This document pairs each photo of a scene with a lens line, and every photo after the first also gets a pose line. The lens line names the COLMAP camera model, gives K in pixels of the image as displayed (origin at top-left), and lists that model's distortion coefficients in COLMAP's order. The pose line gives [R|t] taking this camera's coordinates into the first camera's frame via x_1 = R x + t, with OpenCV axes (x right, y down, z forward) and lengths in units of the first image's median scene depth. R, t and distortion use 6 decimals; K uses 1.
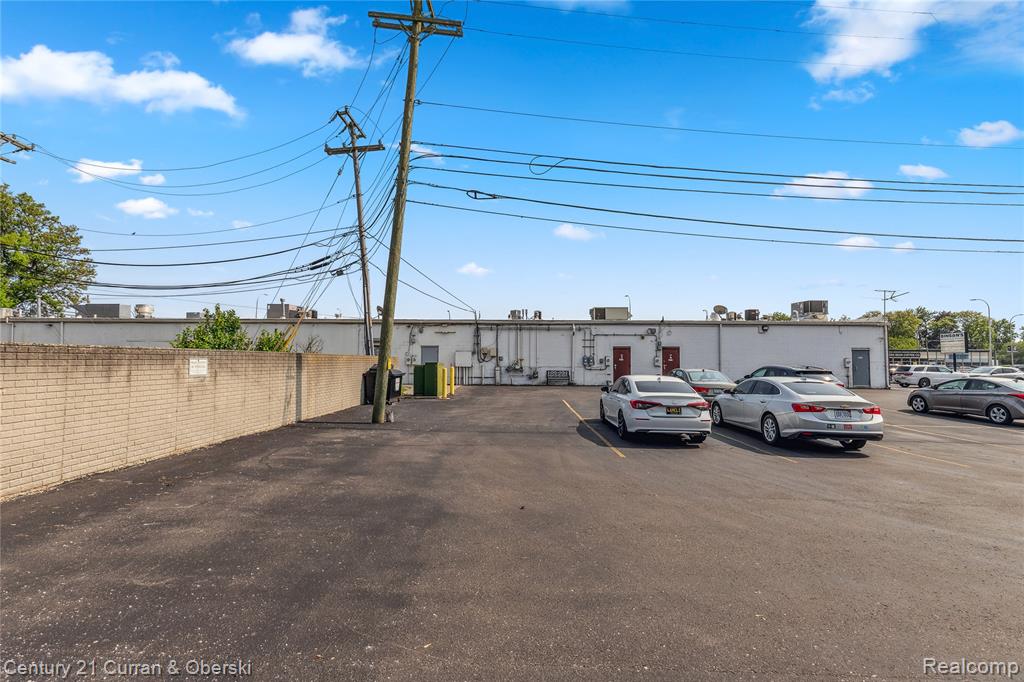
lens RADIAL K [[466.6, 0, 512.4], [0, 466.6, 341.2], [0, 0, 1]] dist [0.003999, -0.000919]
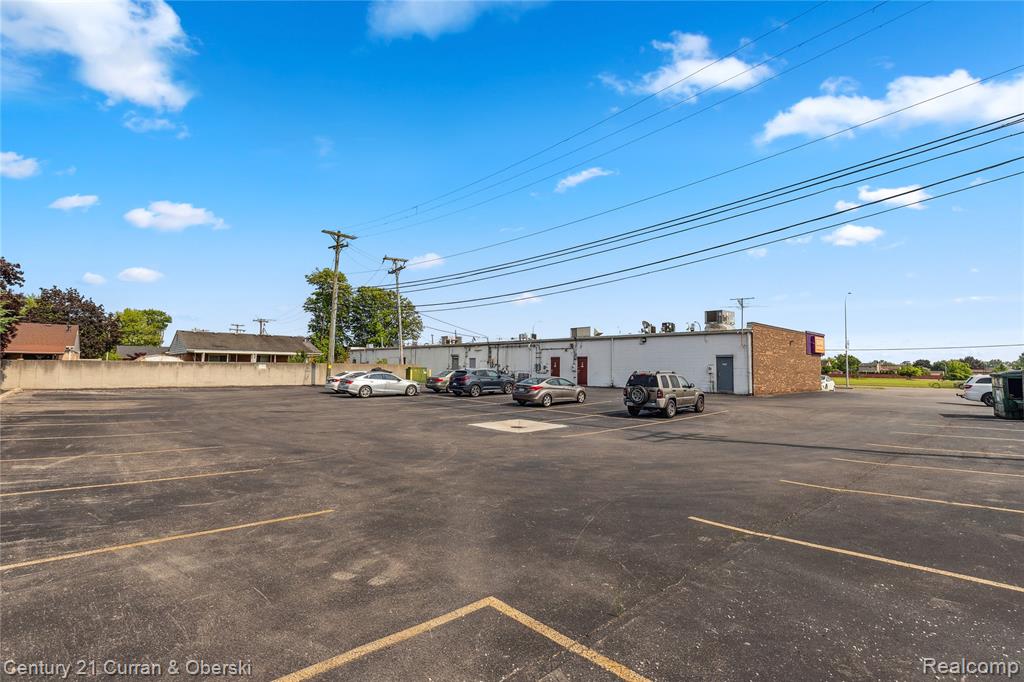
lens RADIAL K [[466.6, 0, 513.9], [0, 466.6, 343.8], [0, 0, 1]] dist [0.003999, -0.000919]
pose [[0.673503, -0.035558, -0.738329, 1.200816], [0.025120, 0.999366, -0.025215, 0.003806], [0.738758, -0.001565, 0.673969, -0.051273]]
